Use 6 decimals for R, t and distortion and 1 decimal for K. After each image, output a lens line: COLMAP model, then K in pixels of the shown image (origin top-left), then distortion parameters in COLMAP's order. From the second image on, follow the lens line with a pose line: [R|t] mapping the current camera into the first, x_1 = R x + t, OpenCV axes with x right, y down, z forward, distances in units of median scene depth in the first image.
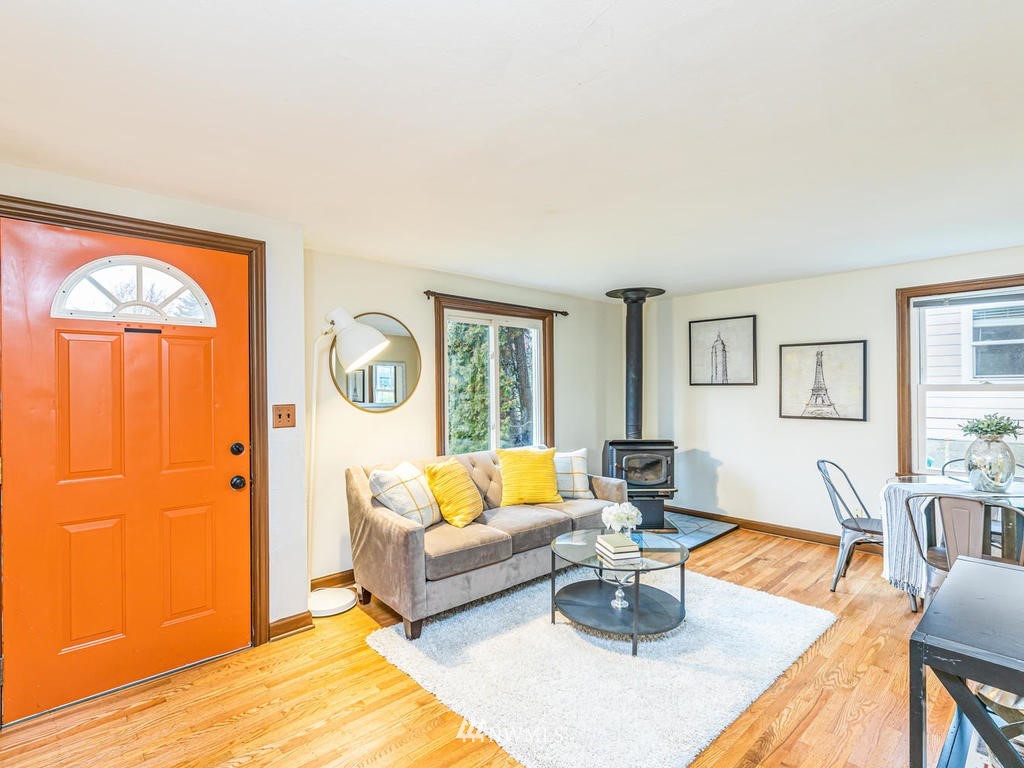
lens RADIAL K [[511.8, 0, 510.8], [0, 511.8, 385.9], [0, 0, 1]] dist [0.008832, -0.002042]
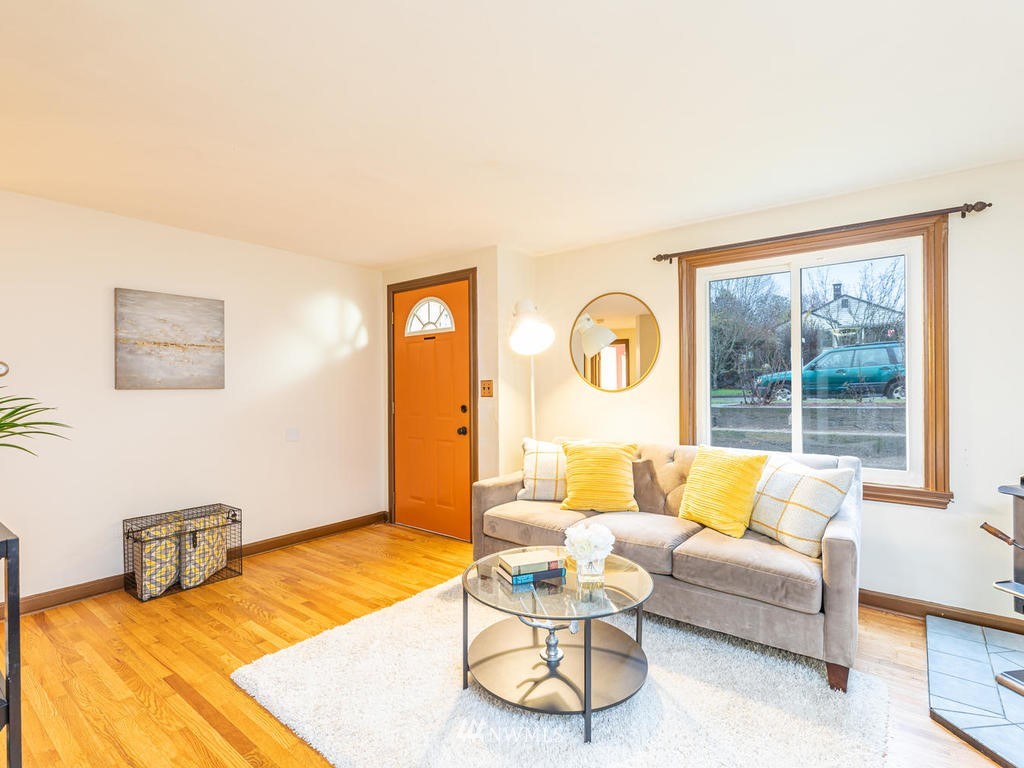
lens RADIAL K [[511.8, 0, 511.9], [0, 511.8, 385.1], [0, 0, 1]] dist [0.008832, -0.002042]
pose [[0.152589, -0.002987, -0.988285, 0.956323], [0.004184, 0.999988, -0.002376, 0.054505], [0.988281, -0.003772, 0.152599, 0.876662]]
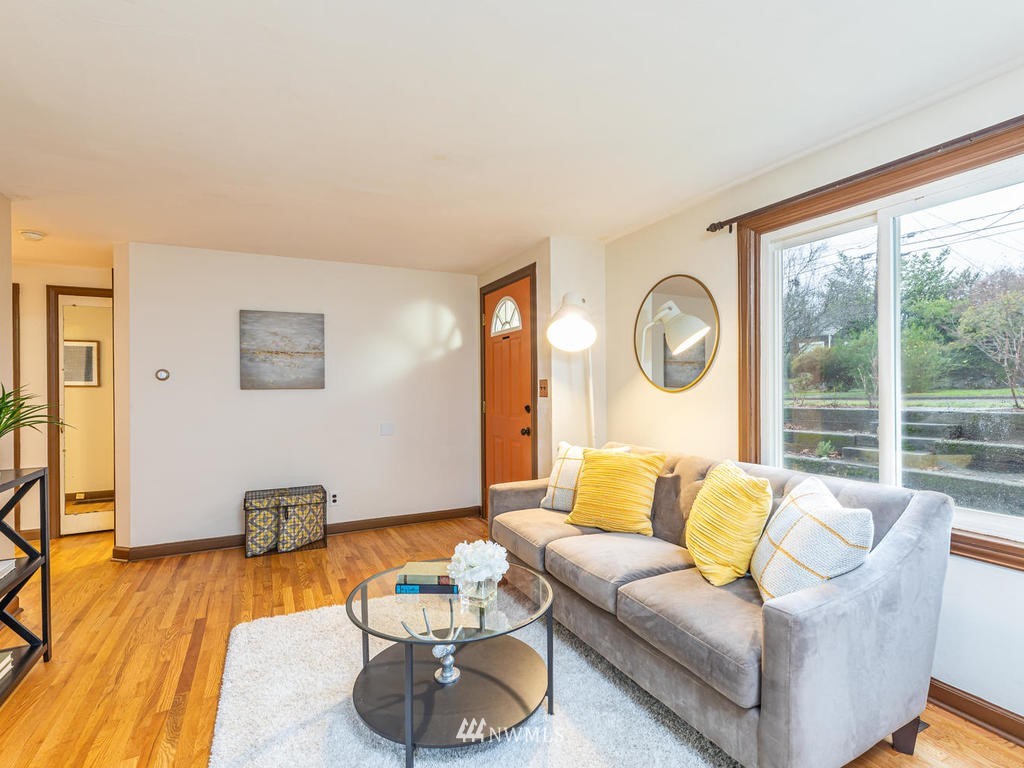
lens RADIAL K [[511.8, 0, 509.9], [0, 511.8, 386.5], [0, 0, 1]] dist [0.008832, -0.002042]
pose [[-0.293145, 0.004996, -0.956055, 0.865221], [0.007515, 0.999967, 0.002922, 0.051086], [0.956038, -0.006328, -0.293173, 1.335460]]
